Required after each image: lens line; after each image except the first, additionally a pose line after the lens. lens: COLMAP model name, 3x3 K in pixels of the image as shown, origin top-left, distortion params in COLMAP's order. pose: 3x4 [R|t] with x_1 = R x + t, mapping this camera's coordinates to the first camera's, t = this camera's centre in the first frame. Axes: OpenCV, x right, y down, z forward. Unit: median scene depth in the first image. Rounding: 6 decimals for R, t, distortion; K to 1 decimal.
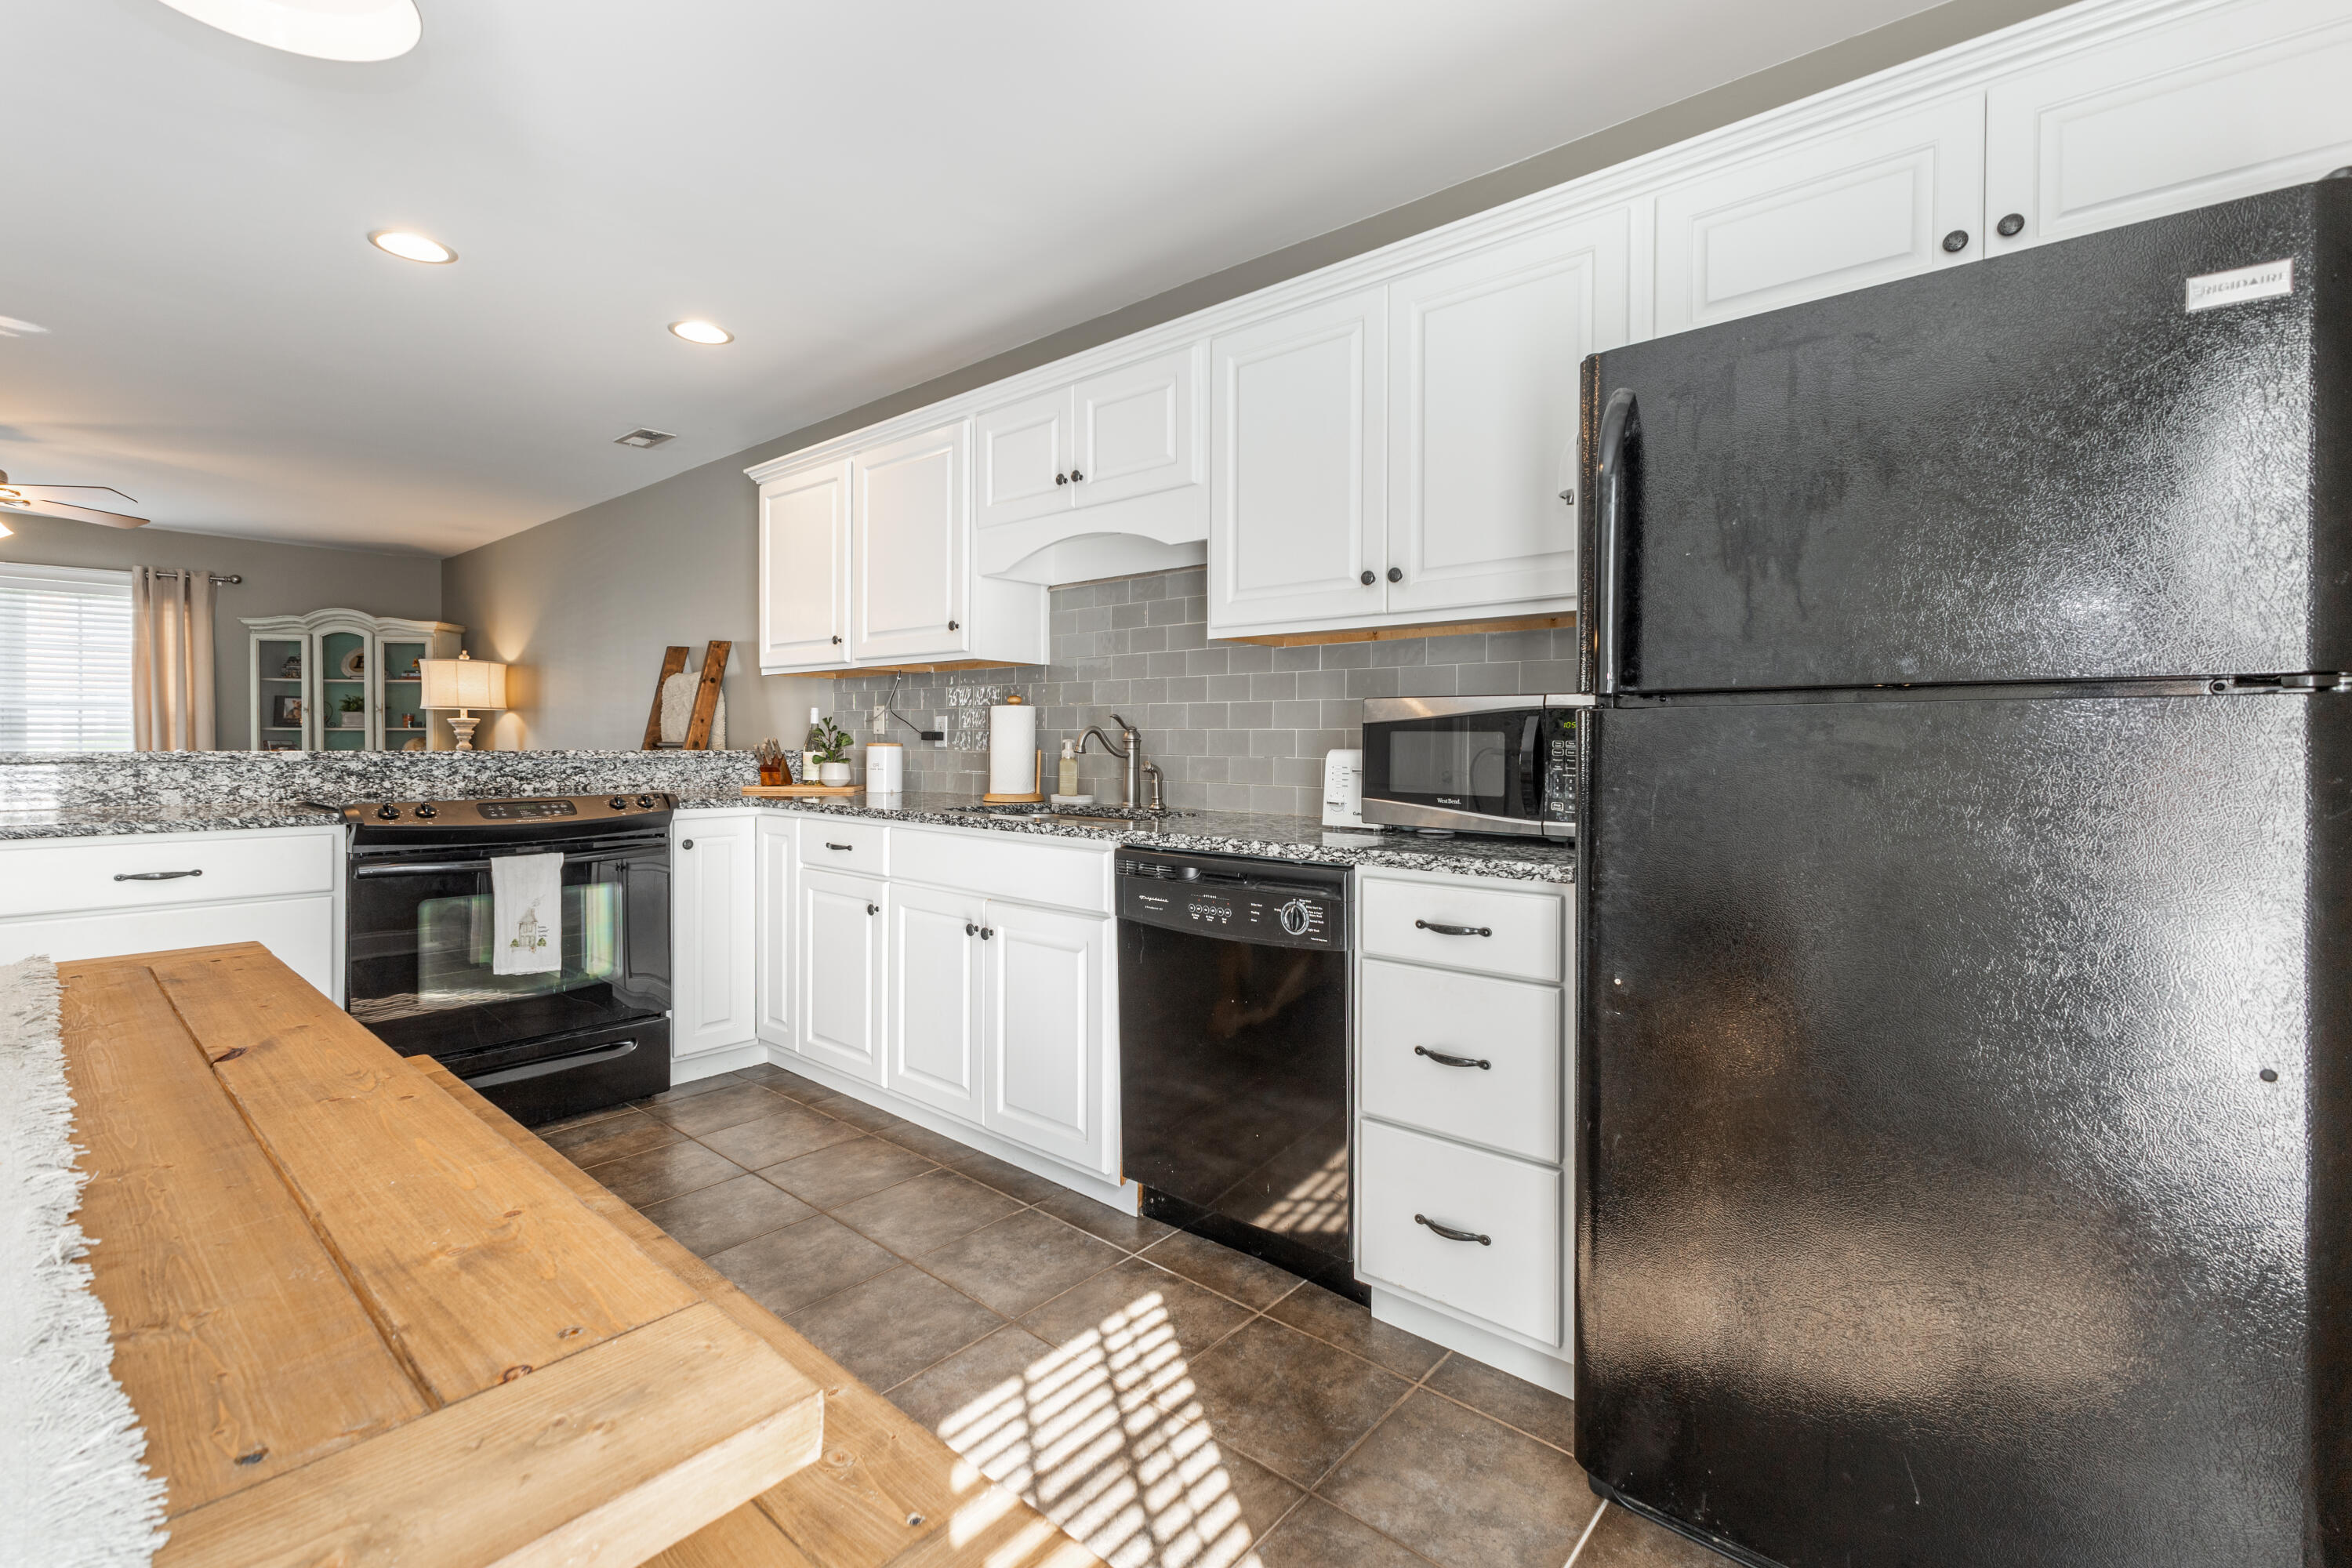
lens RADIAL K [[1038.4, 0, 1186.1], [0, 1038.4, 750.0], [0, 0, 1]] dist [0.003286, 0.000597]
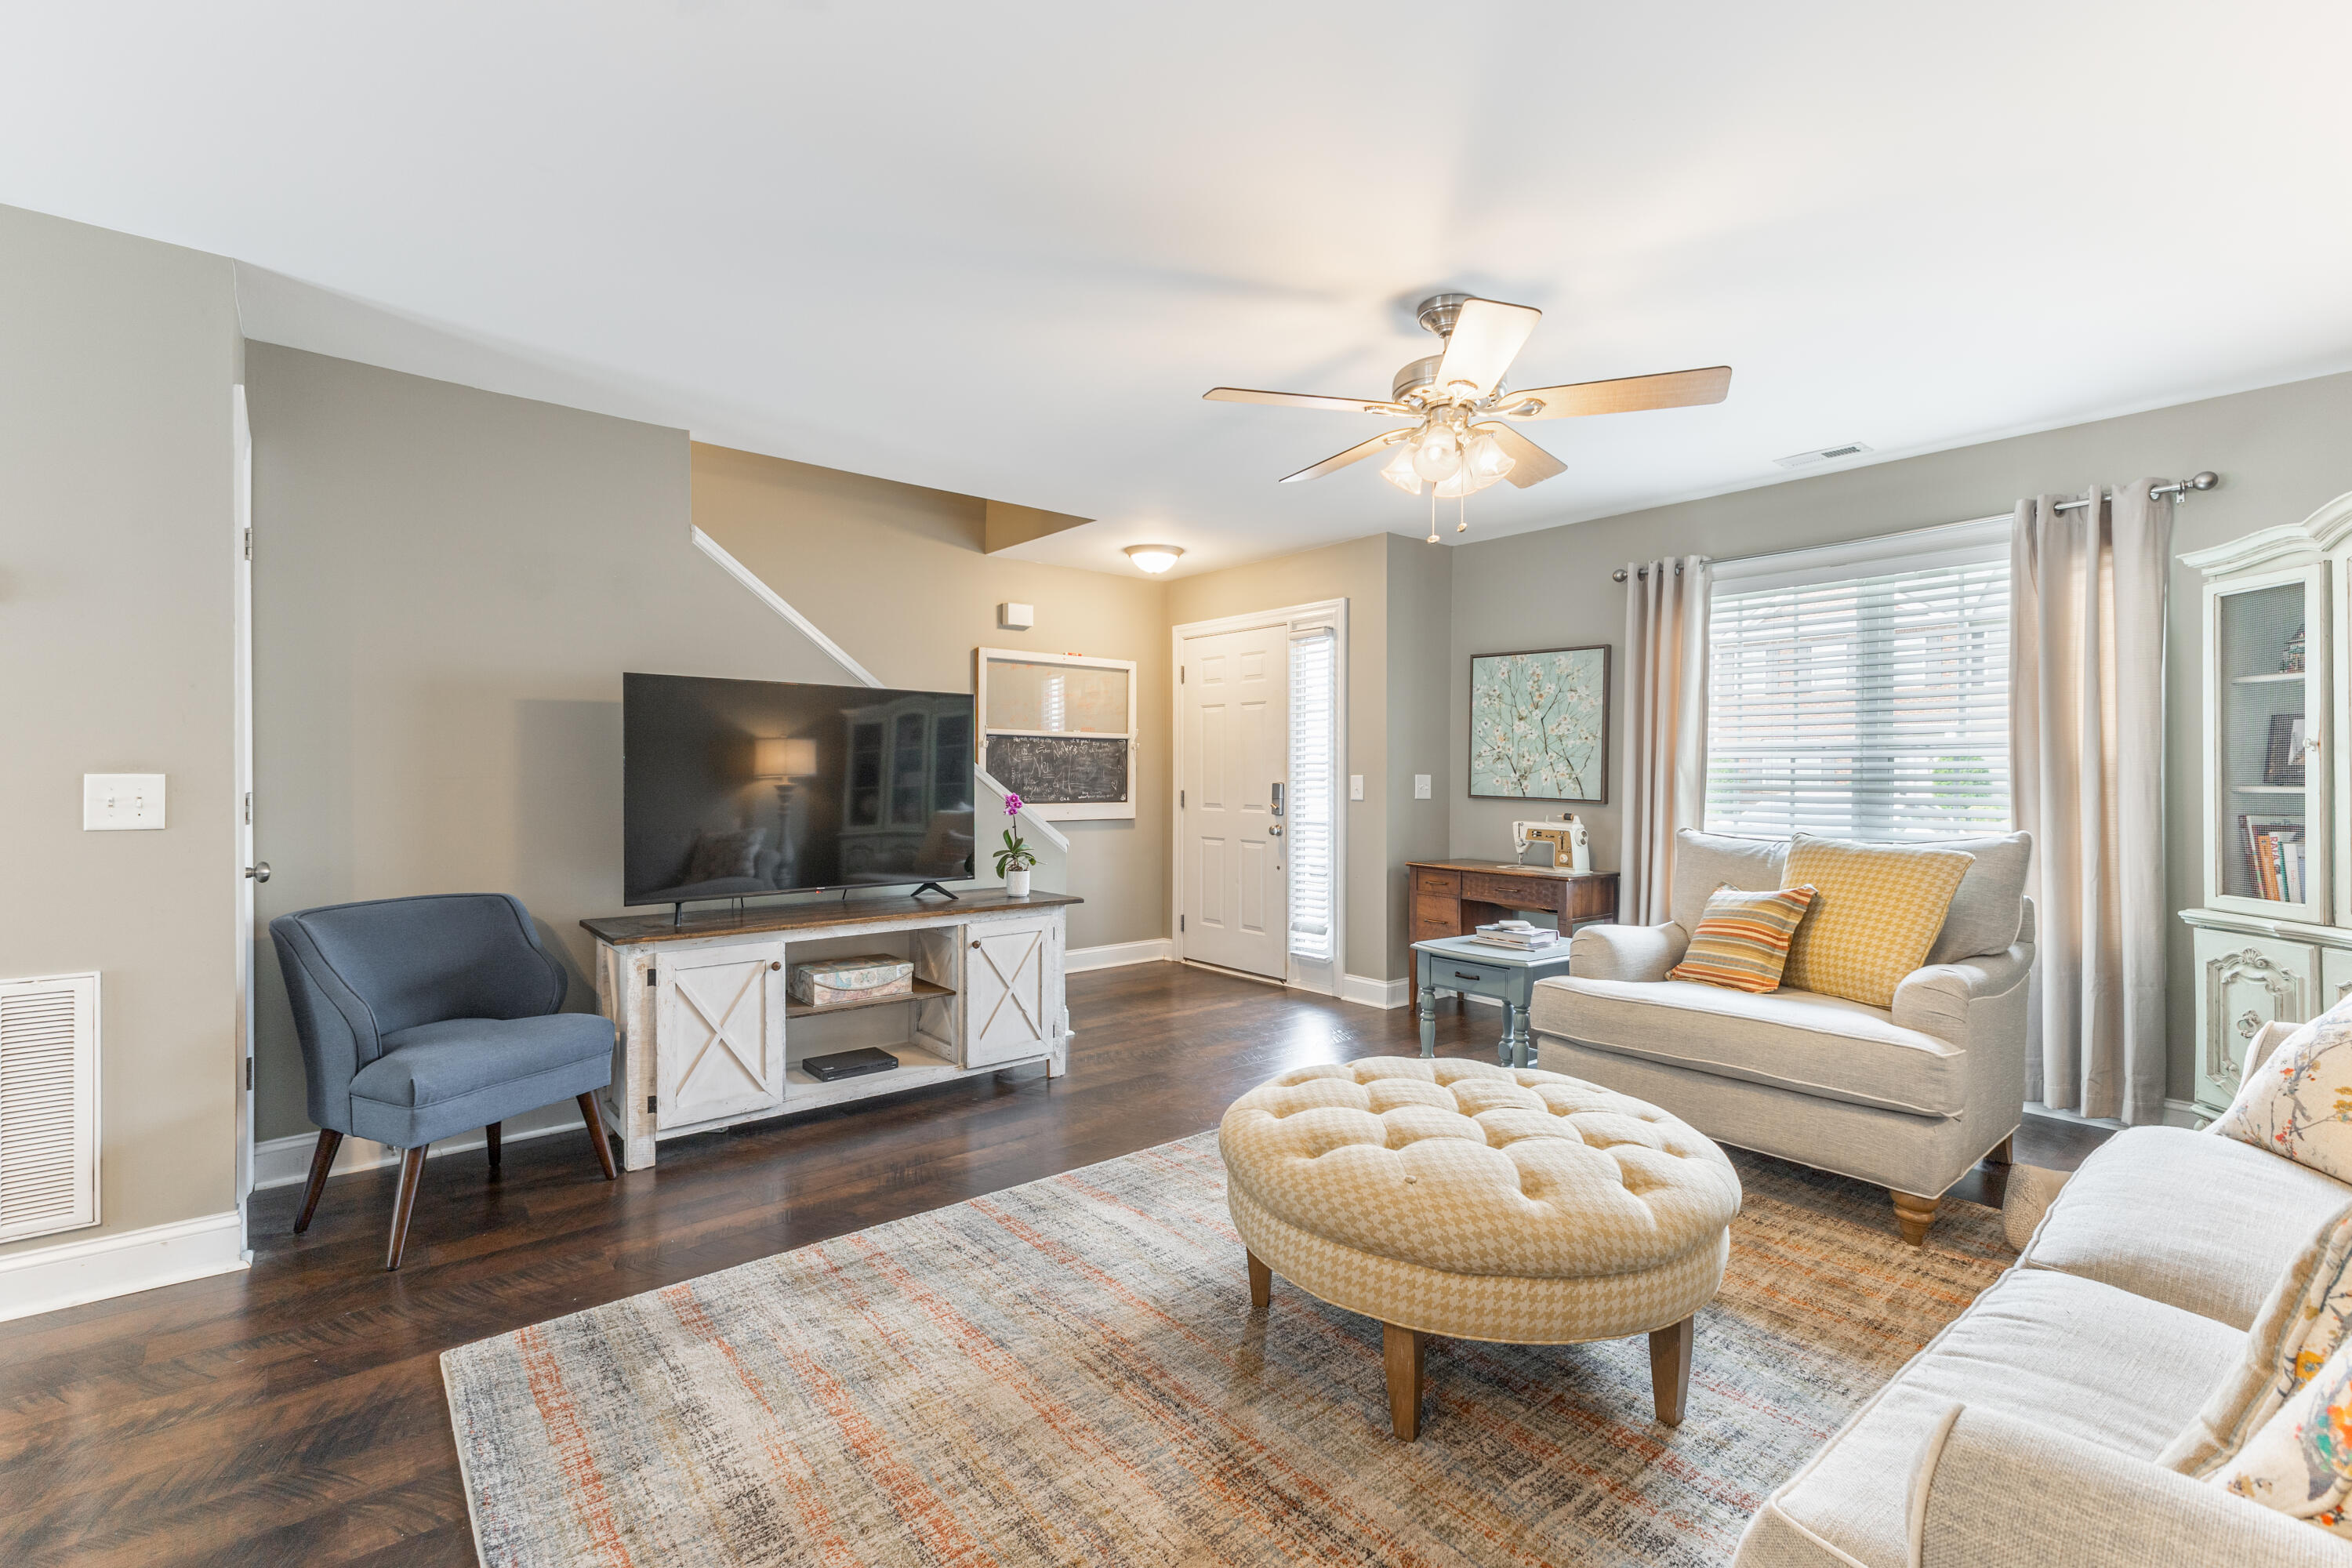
lens RADIAL K [[1036.2, 0, 1176.0], [0, 1036.2, 784.0], [0, 0, 1]] dist [0.000504, 0.000164]
pose [[-0.180522, 0.008493, -0.983534, -0.597671], [-0.010608, 0.999888, 0.010581, -0.038552], [0.983514, 0.012343, -0.180411, 1.062464]]
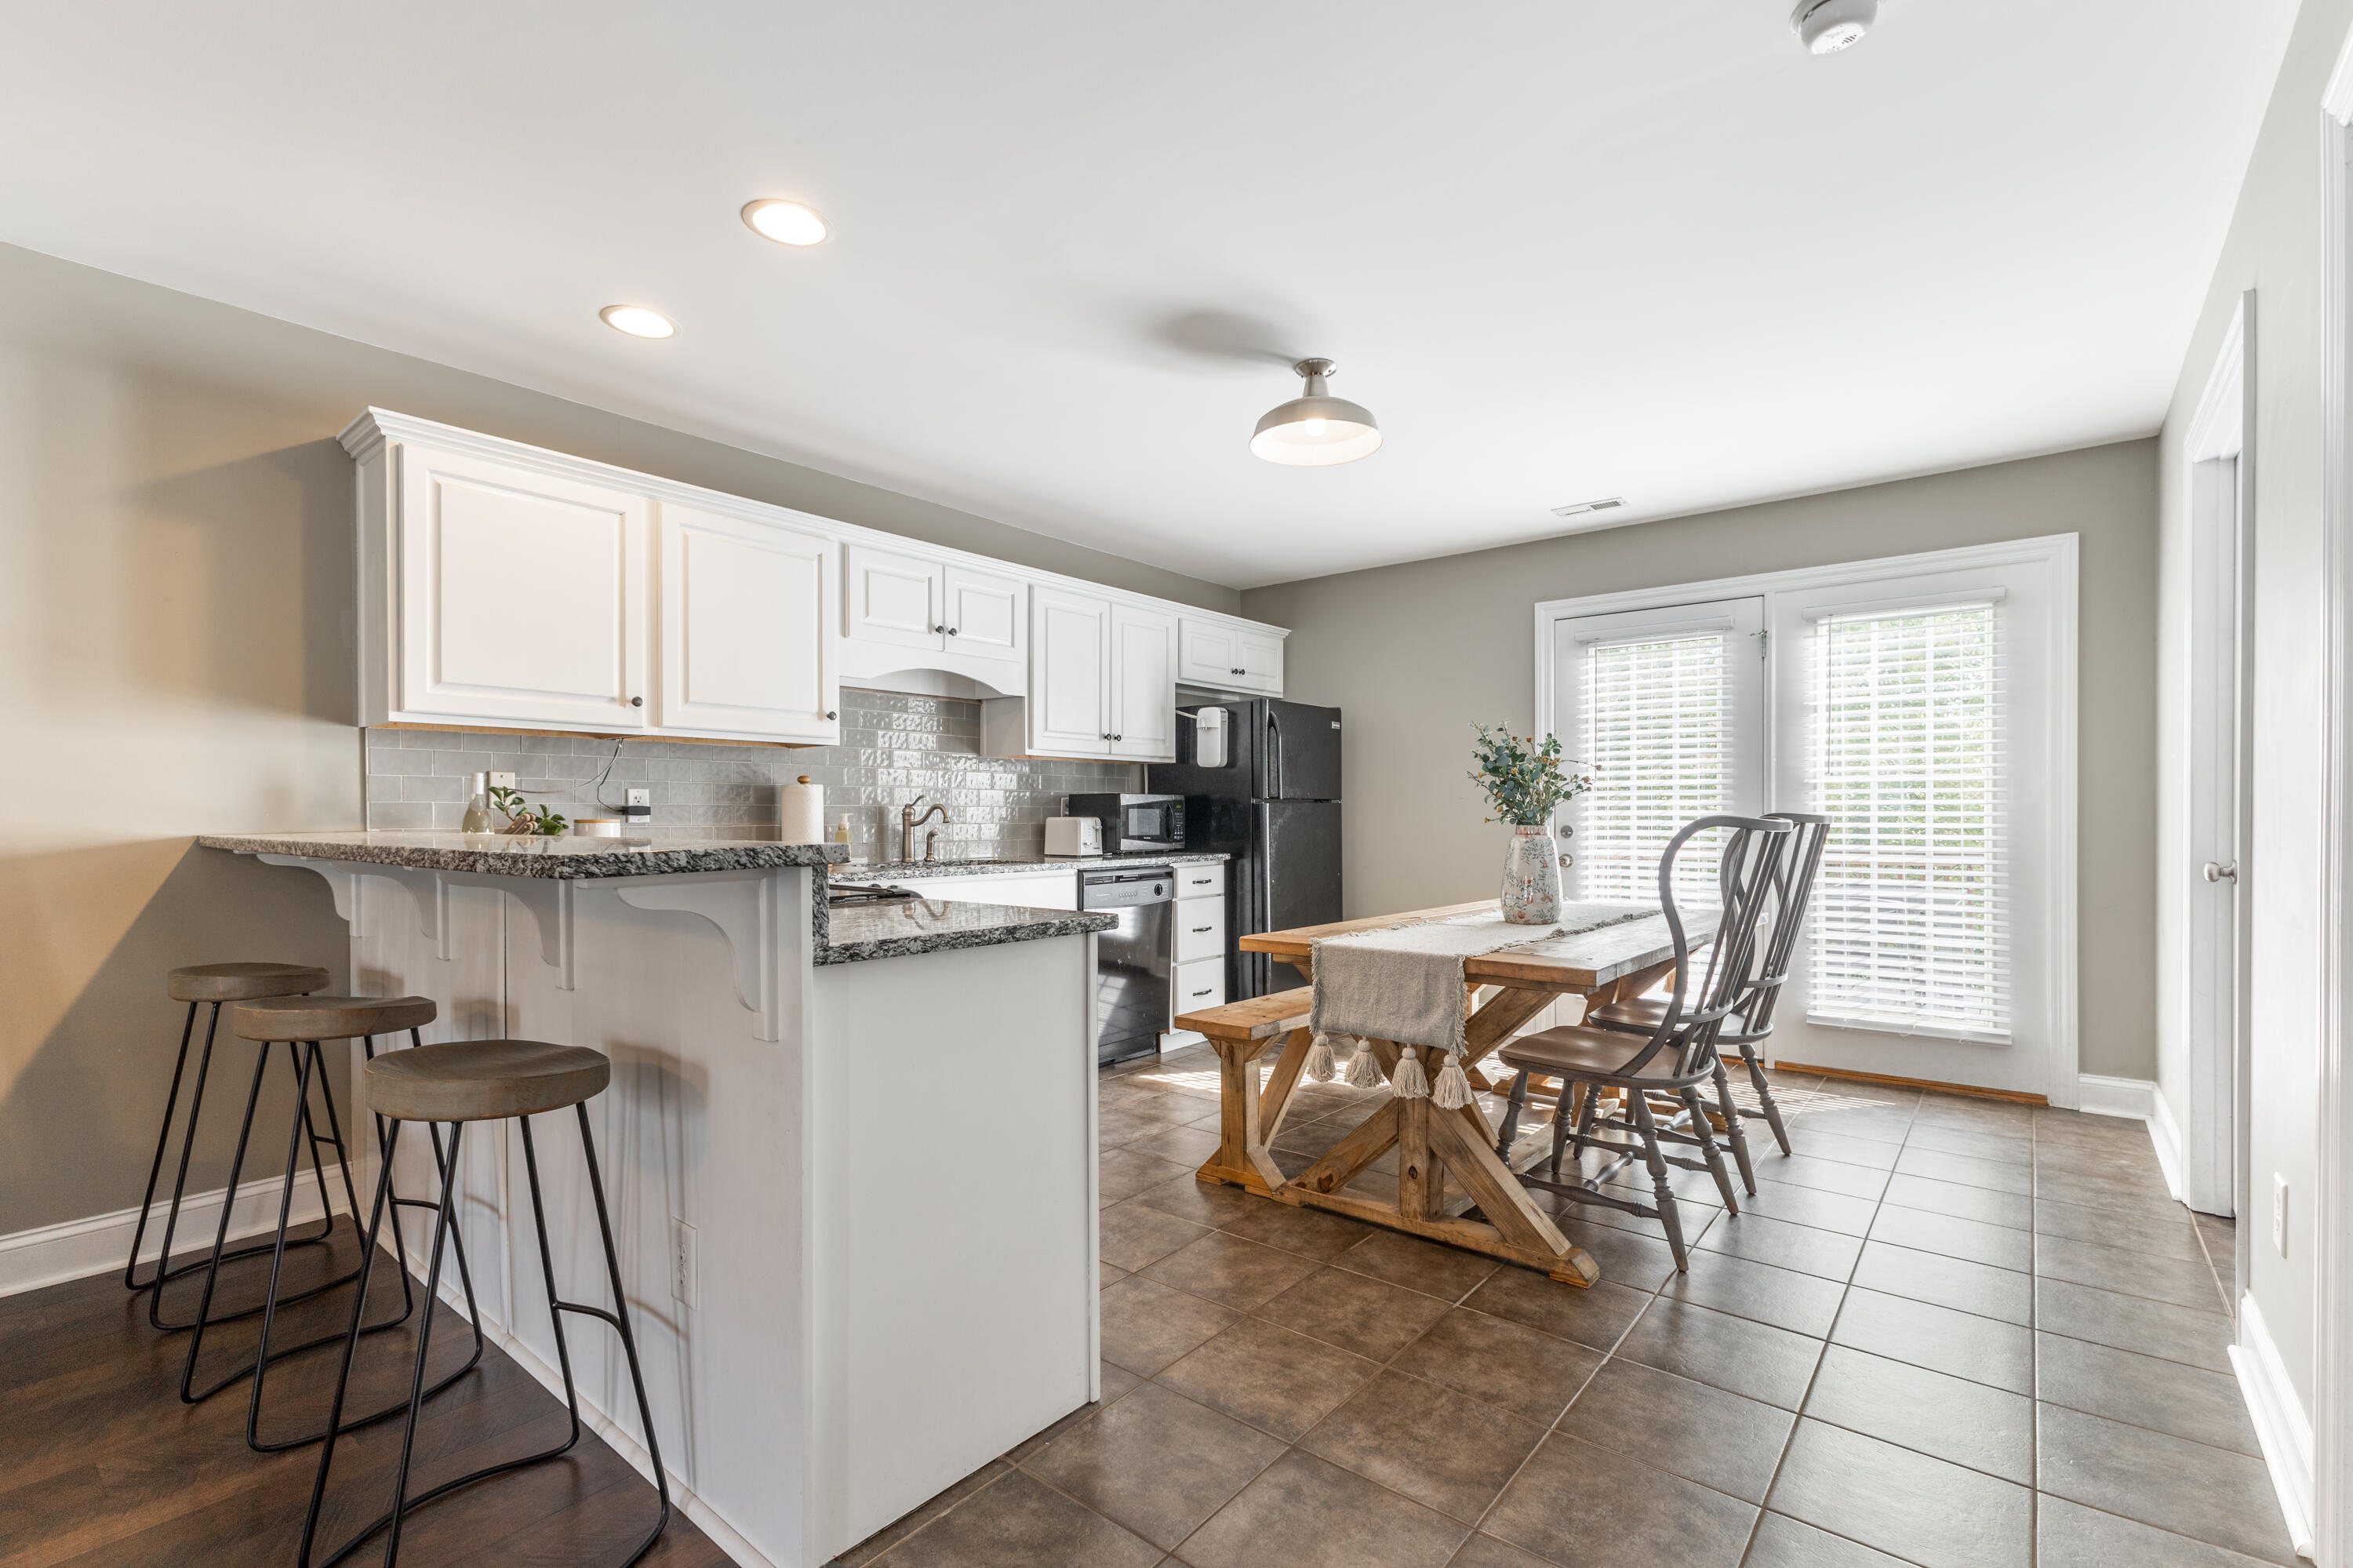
lens RADIAL K [[1022.6, 0, 1229.8], [0, 1022.6, 815.6], [0, 0, 1]] dist [0.001453, 0.000160]
pose [[-0.051375, -0.007867, 0.998648, -1.110049], [0.011063, 0.999903, 0.008446, -0.009813], [-0.998618, 0.011482, -0.051283, 0.489660]]
